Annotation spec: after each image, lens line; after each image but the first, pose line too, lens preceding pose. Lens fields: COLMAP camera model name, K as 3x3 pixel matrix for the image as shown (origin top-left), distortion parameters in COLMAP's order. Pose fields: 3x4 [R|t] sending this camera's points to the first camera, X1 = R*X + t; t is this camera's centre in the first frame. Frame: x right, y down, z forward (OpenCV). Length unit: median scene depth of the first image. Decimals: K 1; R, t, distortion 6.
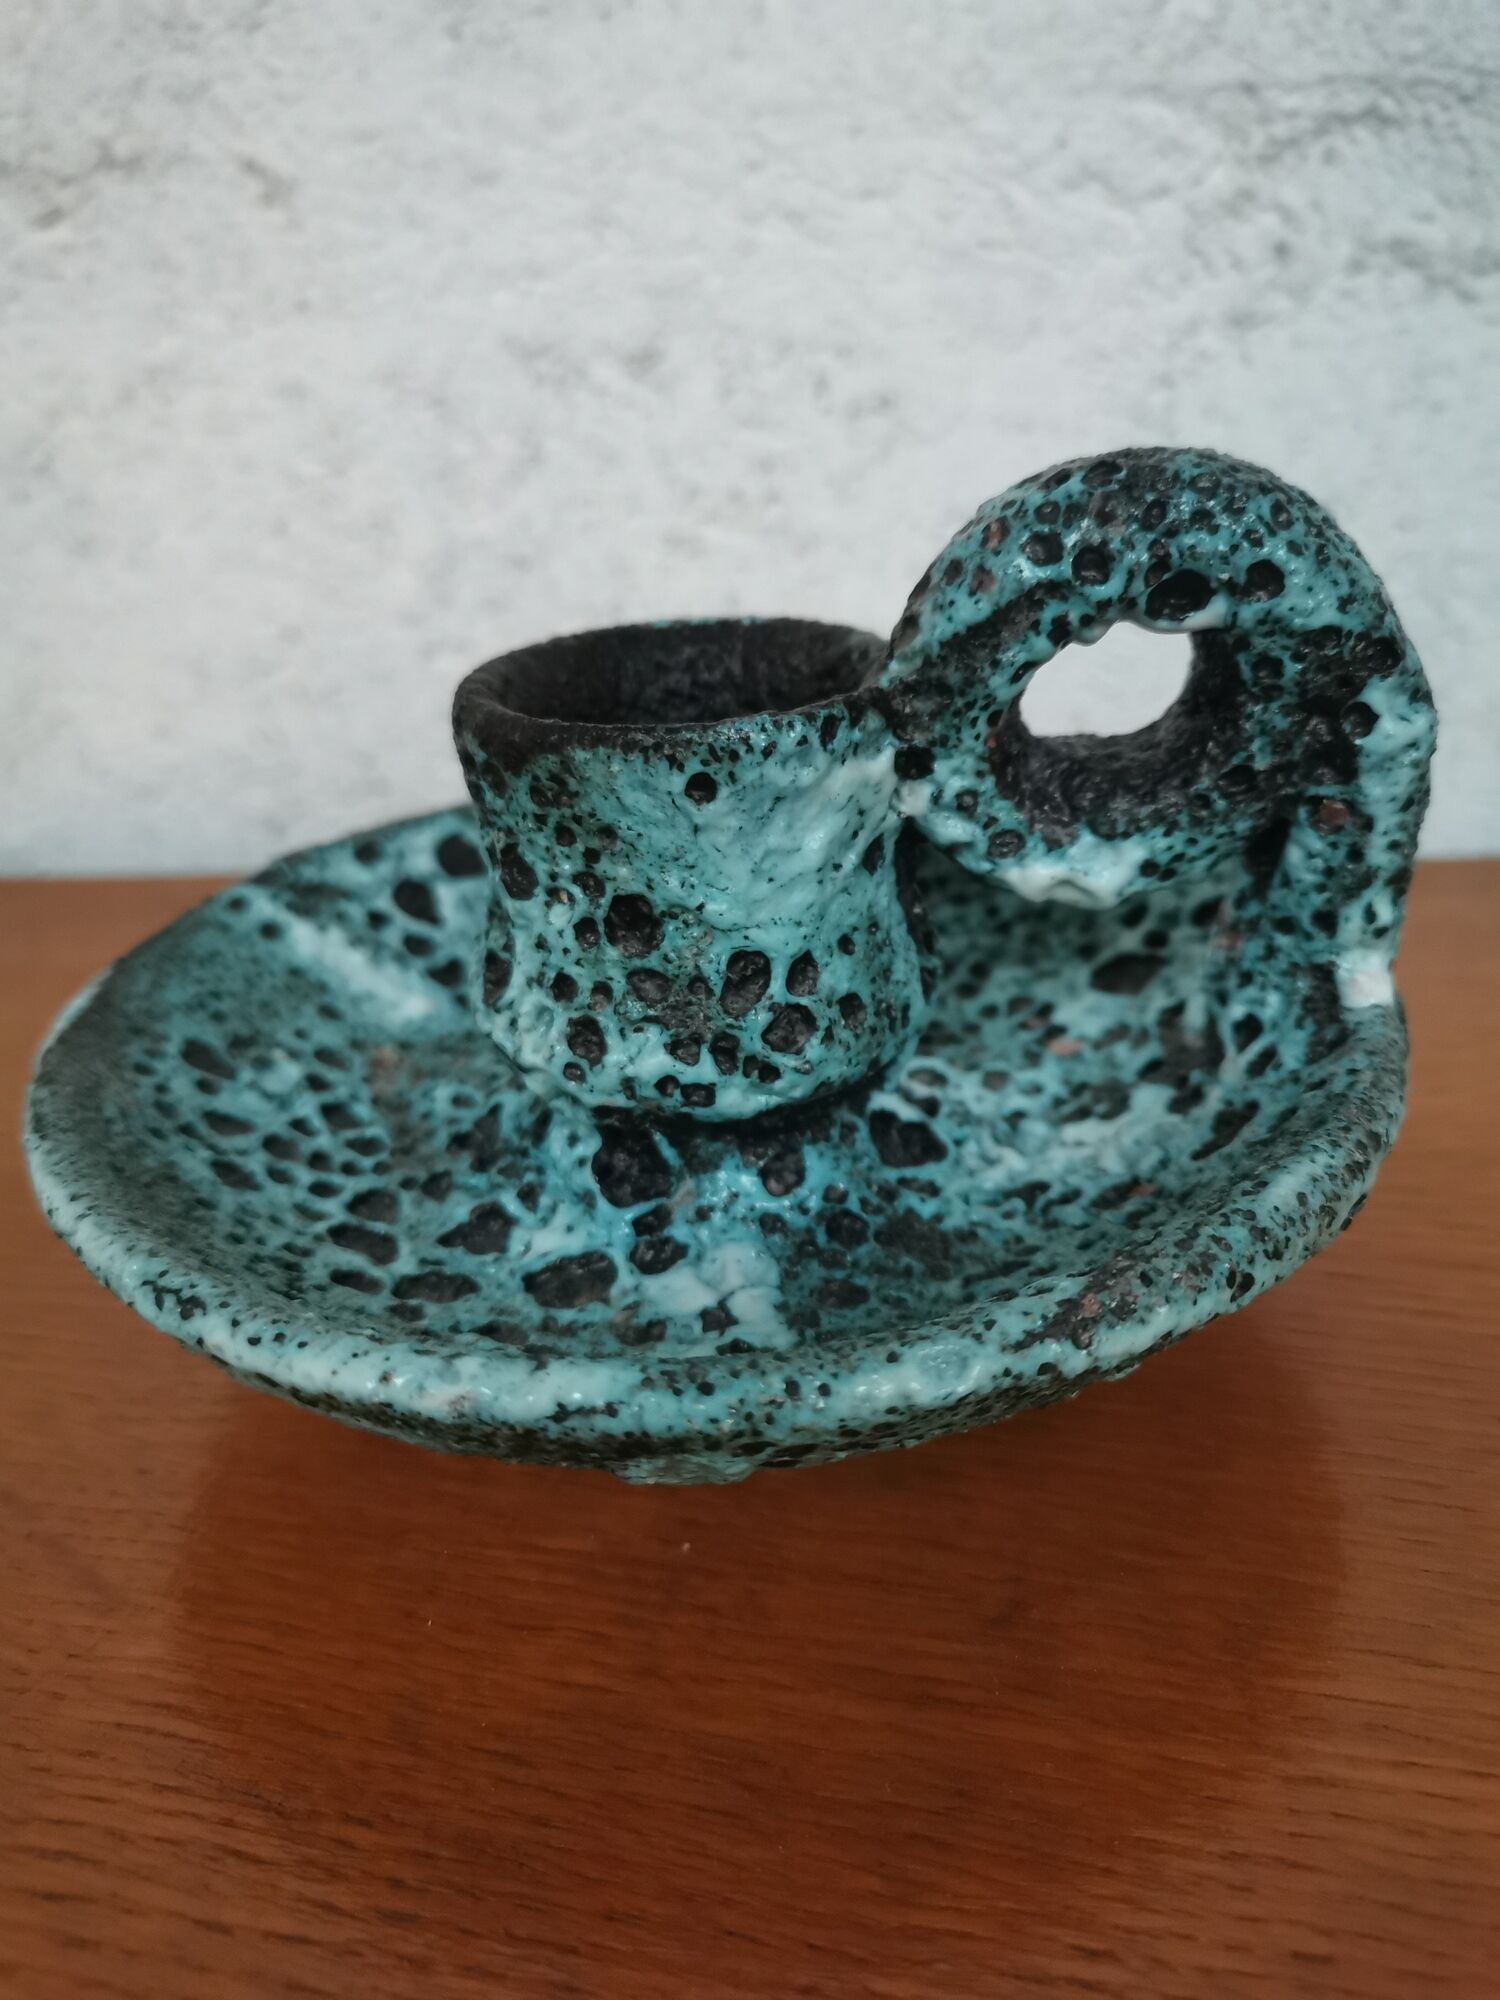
lens RADIAL K [[1616.3, 0, 739.7], [0, 1616.3, 1016.5], [0, 0, 1]] dist [0.014082, -0.044161]
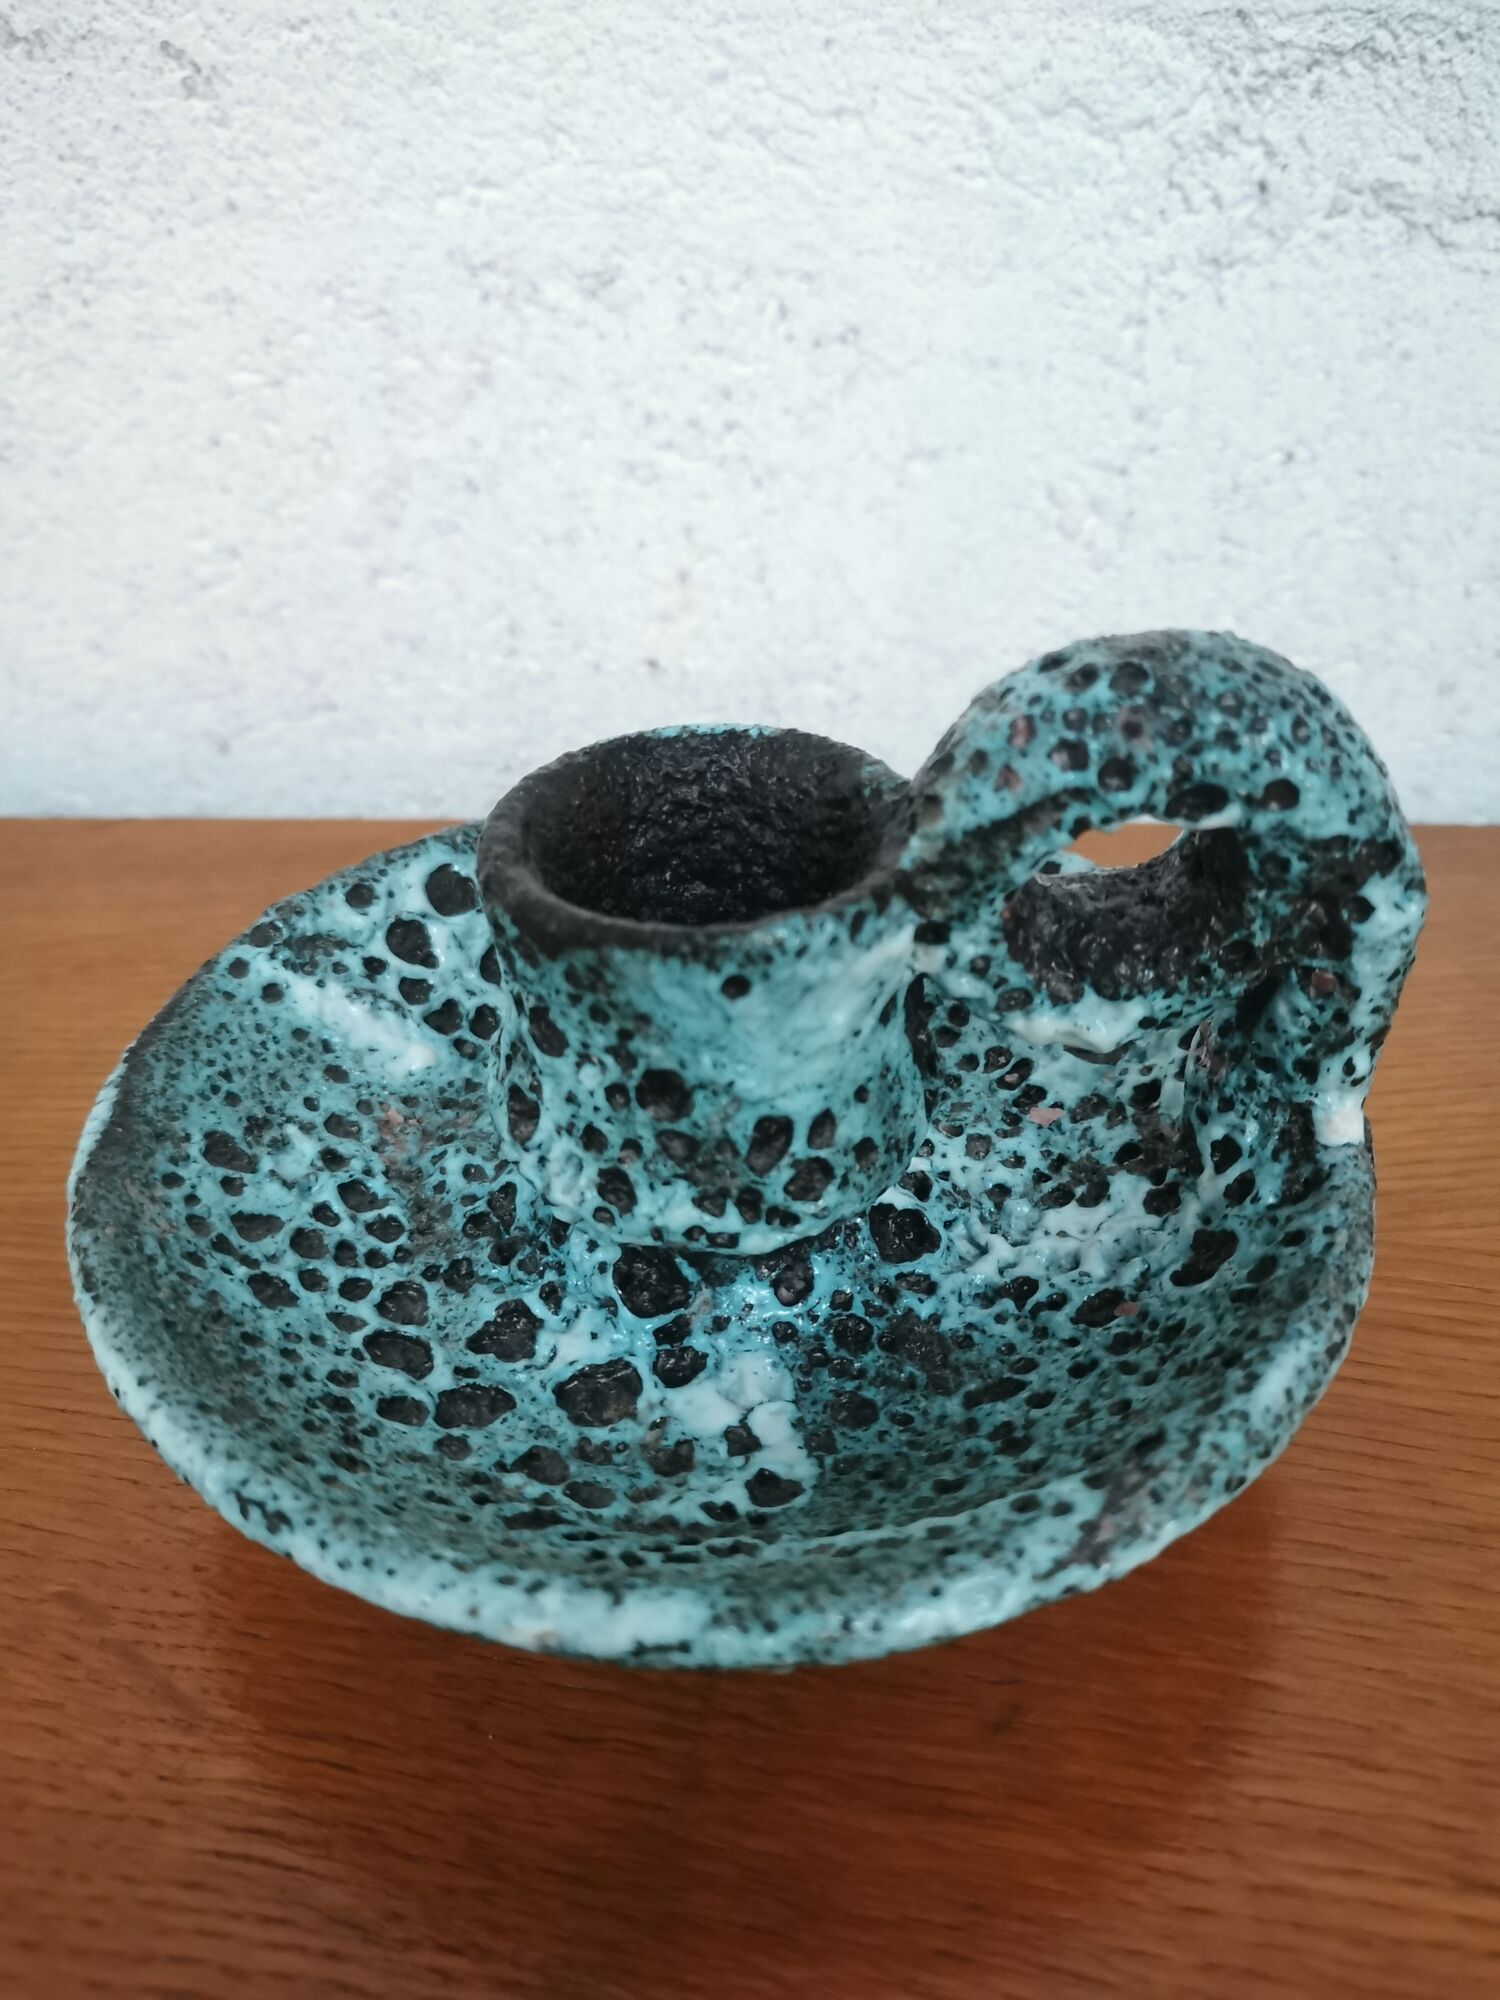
lens RADIAL K [[1616.3, 0, 737.9], [0, 1616.3, 1011.4], [0, 0, 1]] dist [0.014082, -0.044161]
pose [[0.997974, -0.007097, 0.063225, -0.077034], [-0.003235, 0.986813, 0.161833, -0.256151], [-0.063540, -0.161710, 0.984791, -0.020743]]
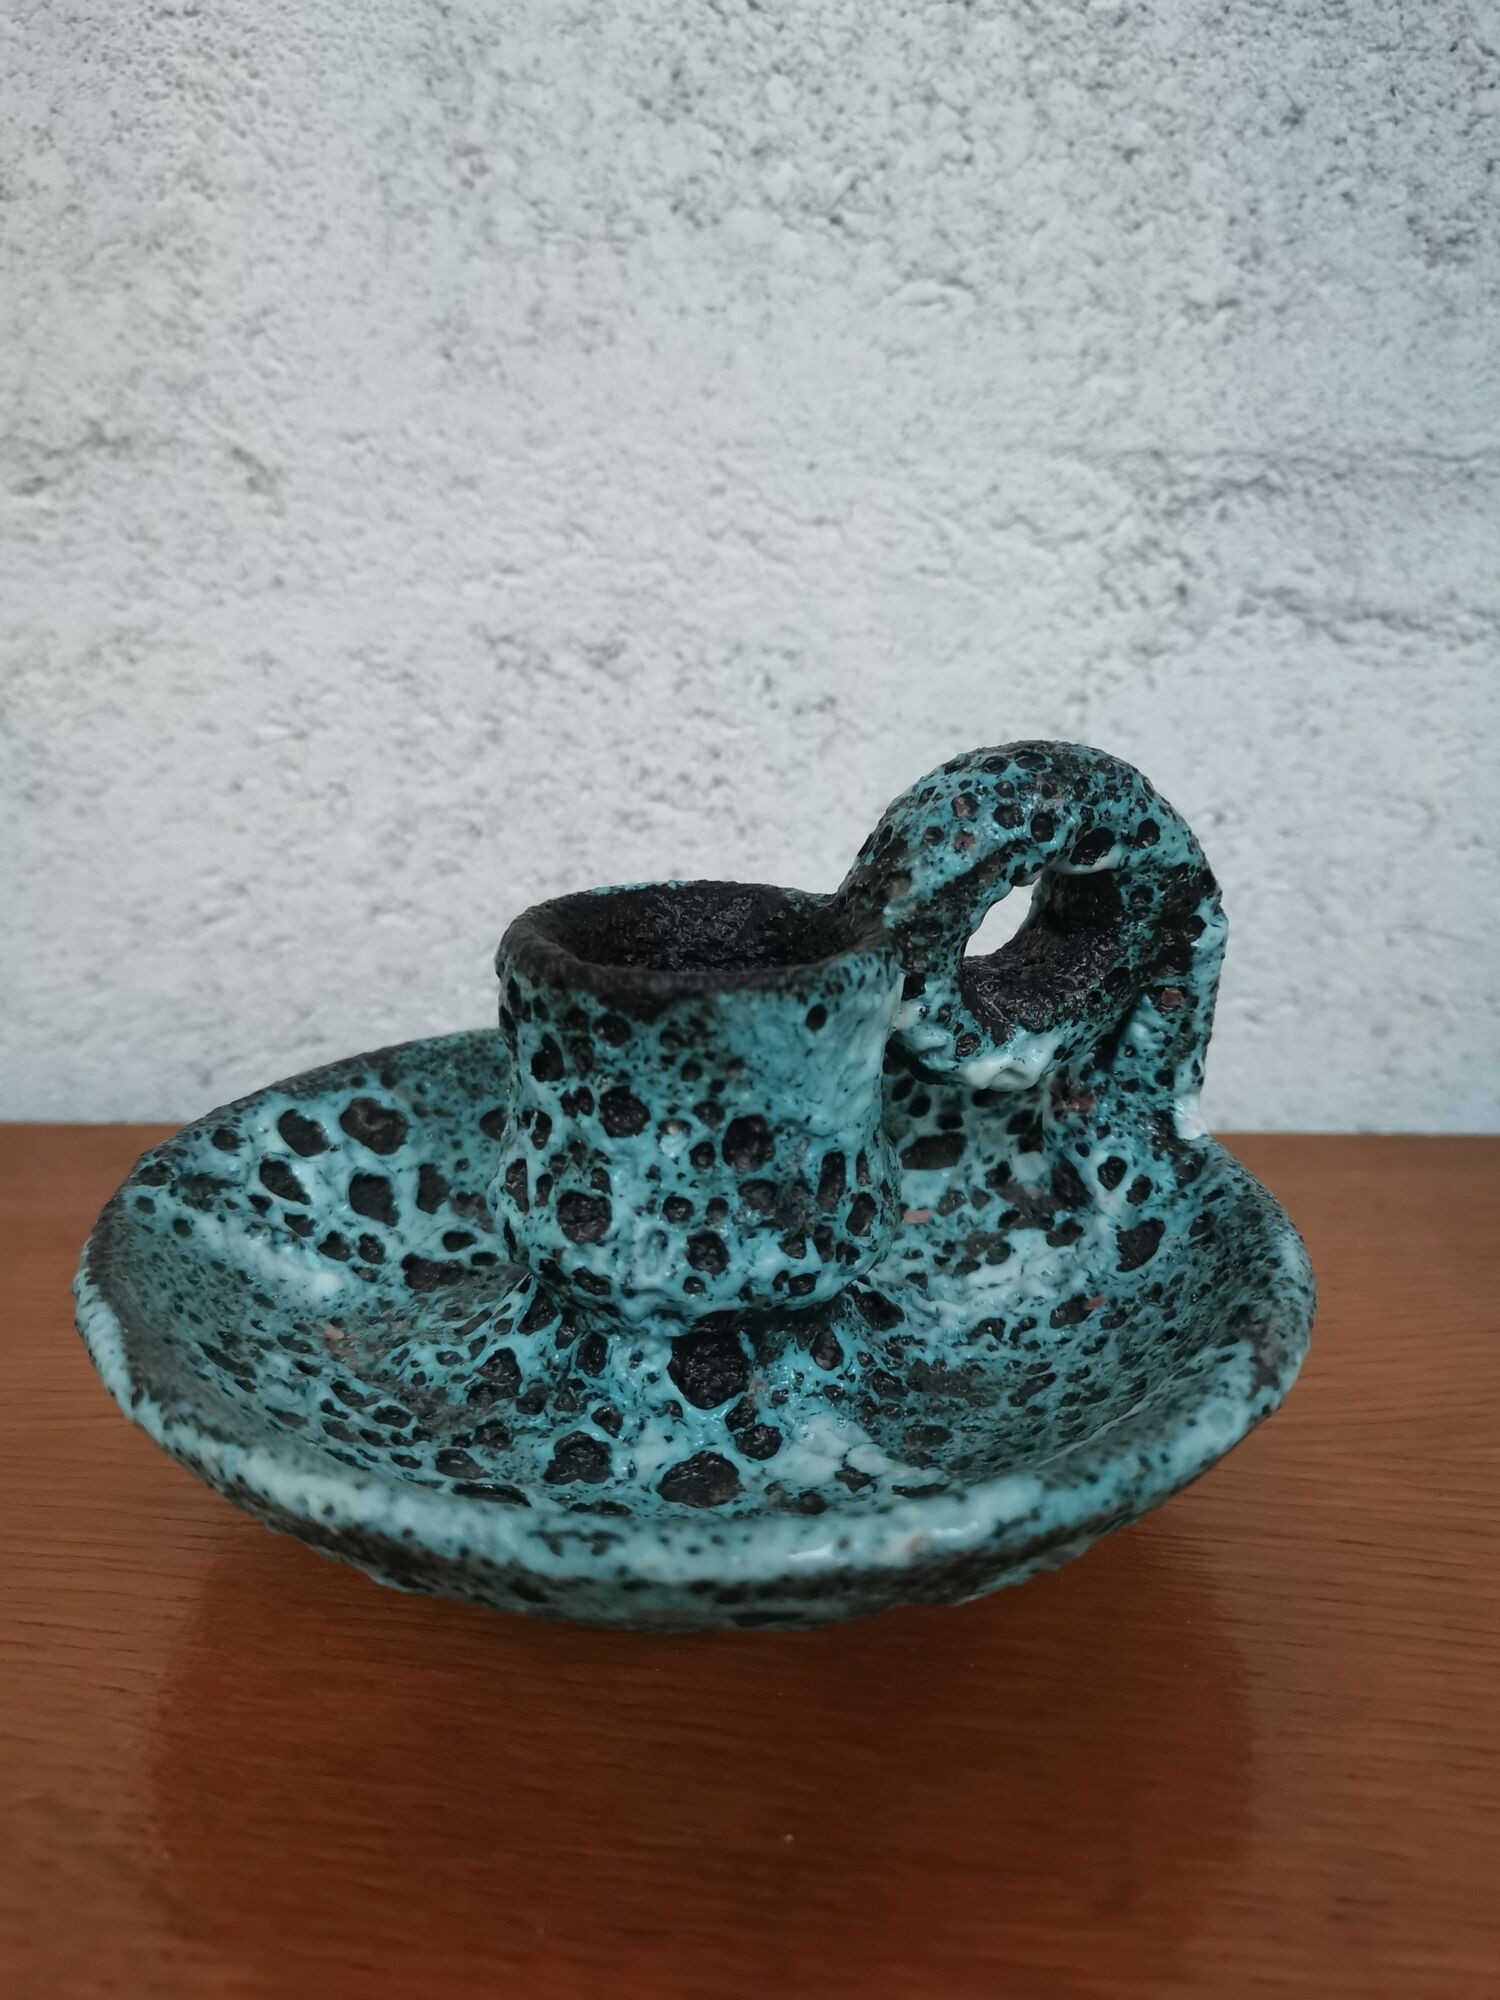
lens RADIAL K [[1616.3, 0, 736.2], [0, 1616.3, 1001.3], [0, 0, 1]] dist [0.014082, -0.044161]
pose [[0.992201, 0.030108, 0.120960, -0.180387], [-0.010724, 0.987411, -0.157809, -0.019284], [-0.124188, 0.155281, 0.980033, -0.040352]]
